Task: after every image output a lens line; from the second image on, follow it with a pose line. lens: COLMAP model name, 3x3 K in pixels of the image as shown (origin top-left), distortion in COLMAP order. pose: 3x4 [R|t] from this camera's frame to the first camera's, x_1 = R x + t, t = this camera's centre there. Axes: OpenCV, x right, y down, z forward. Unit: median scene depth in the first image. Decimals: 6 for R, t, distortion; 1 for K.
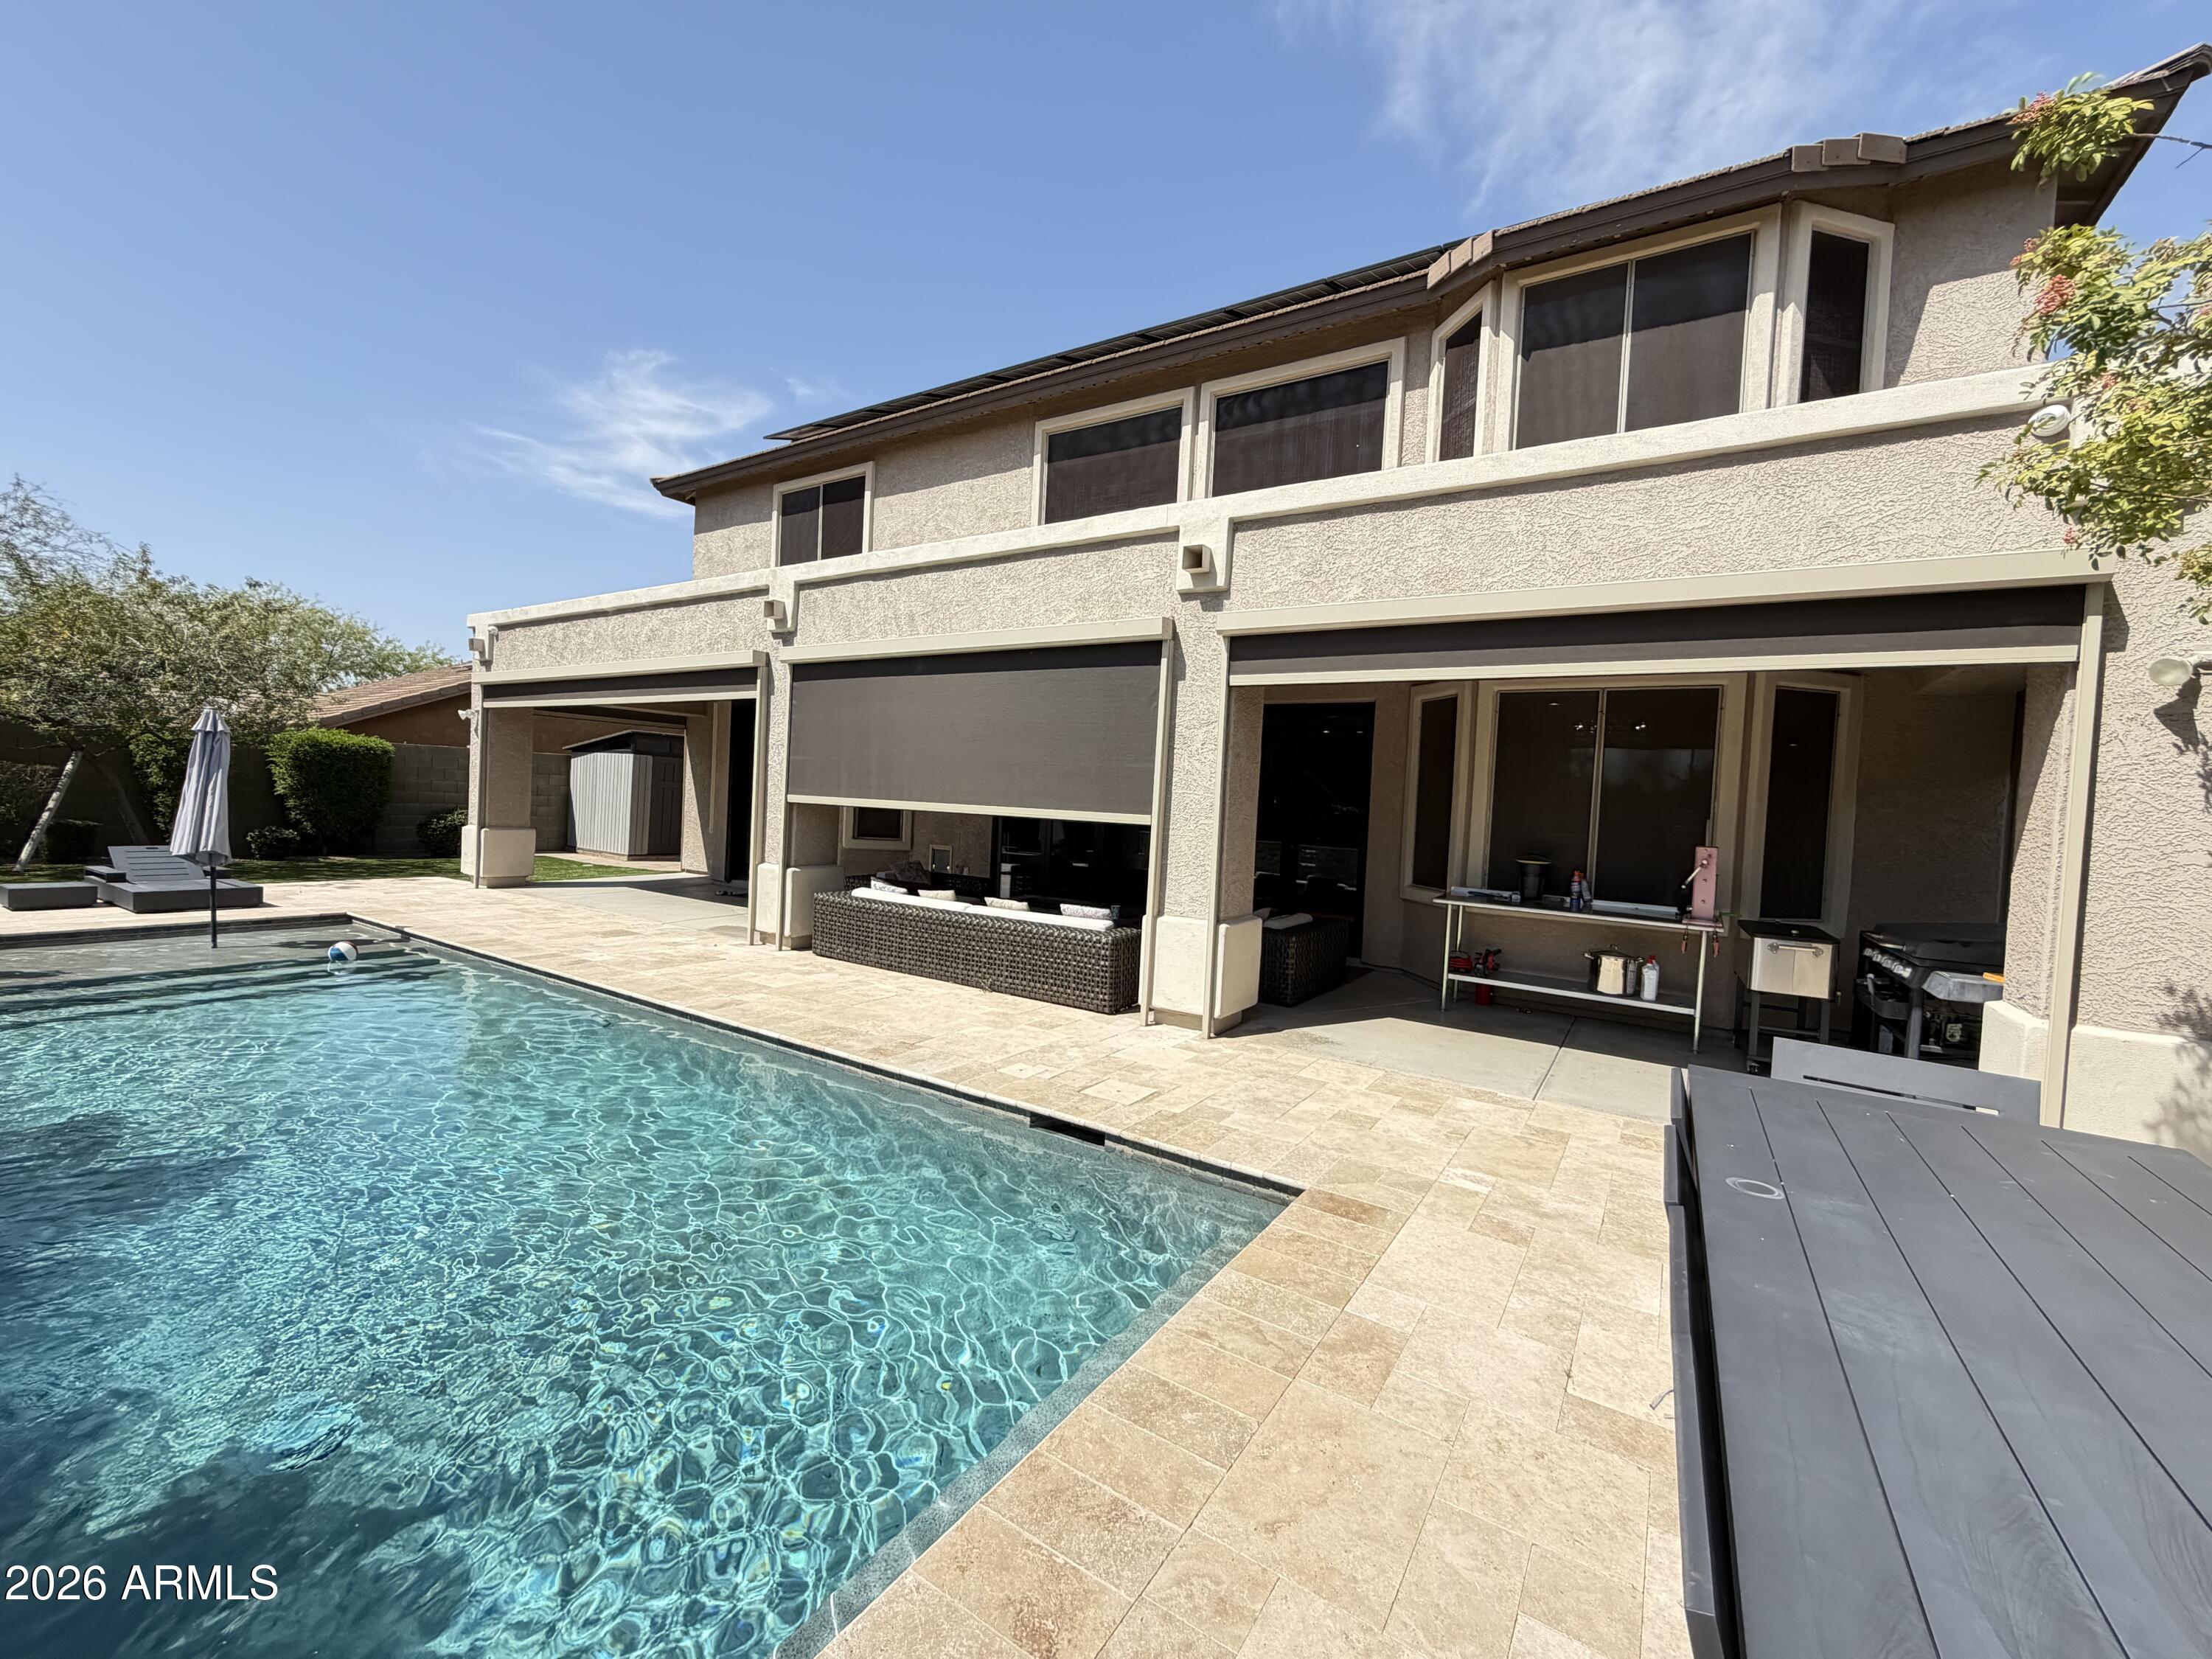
lens RADIAL K [[902.6, 0, 1110.2], [0, 902.6, 831.3], [0, 0, 1]] dist [-0.001019, -0.000321]
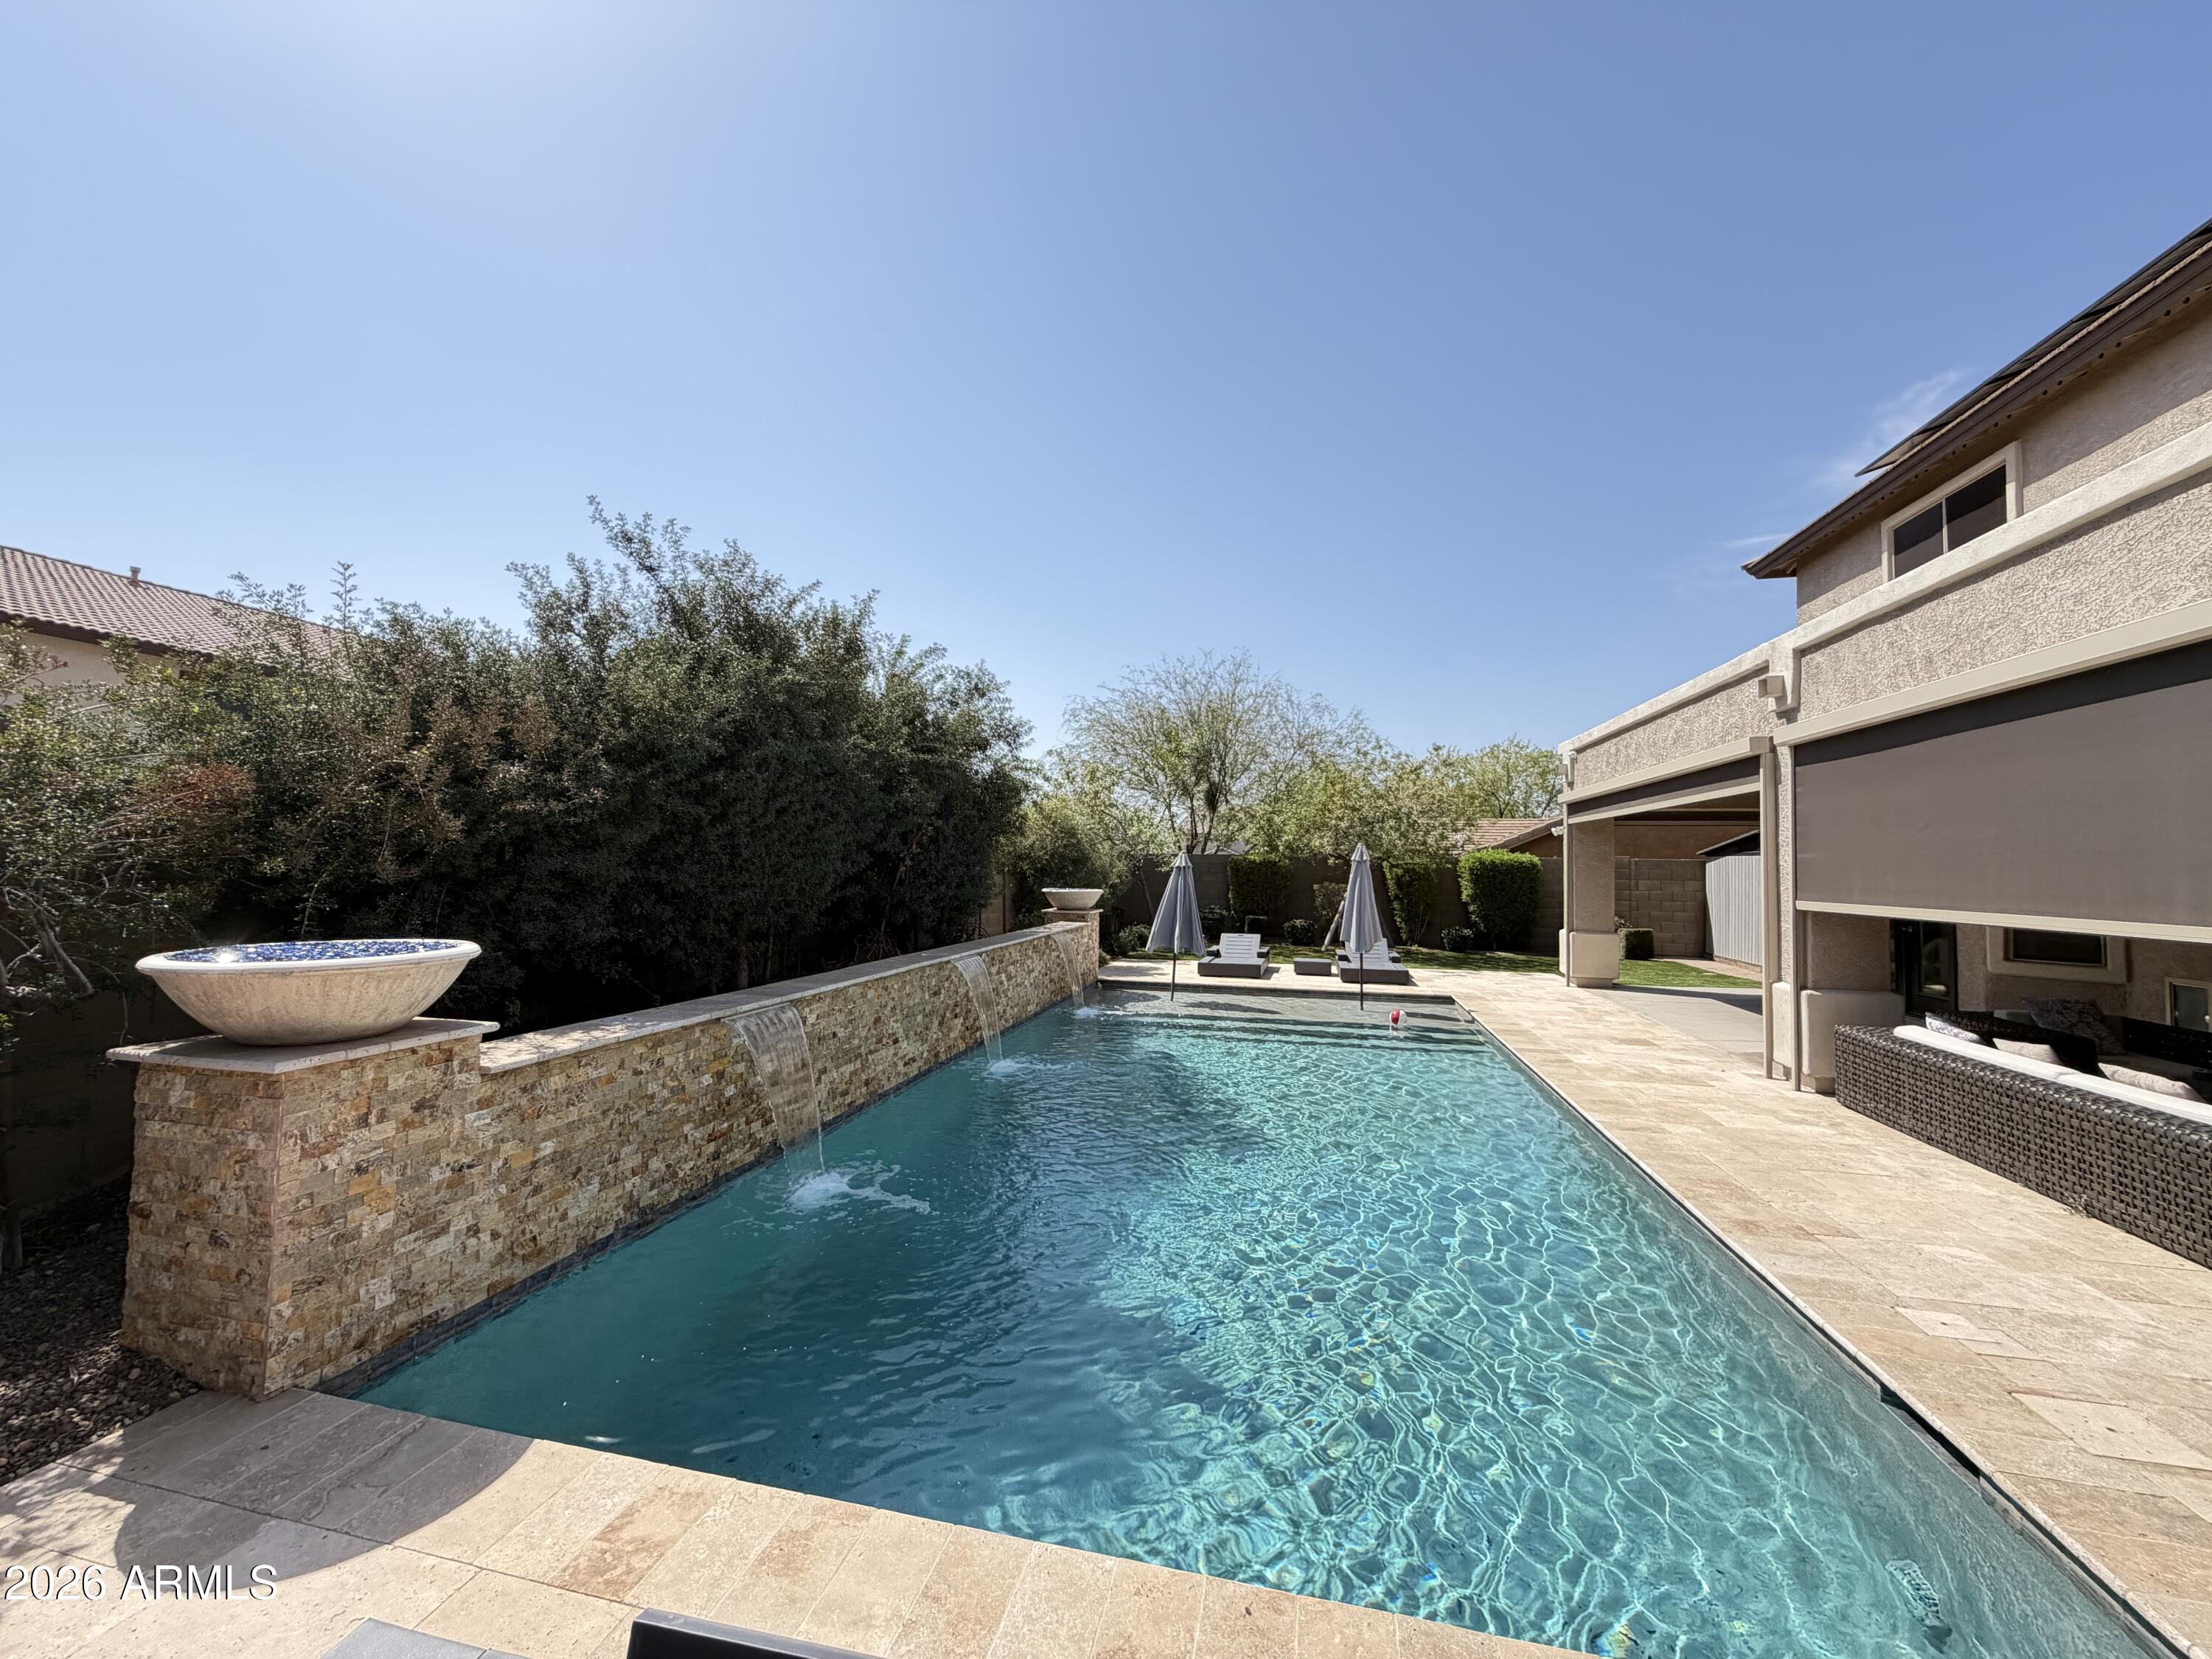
lens RADIAL K [[902.6, 0, 1110.2], [0, 902.6, 831.3], [0, 0, 1]] dist [-0.001019, -0.000321]
pose [[0.322949, -0.077987, -0.943198, 0.222817], [-0.031085, 0.995187, -0.092929, -0.007090], [0.945906, 0.059331, 0.318971, 0.126796]]
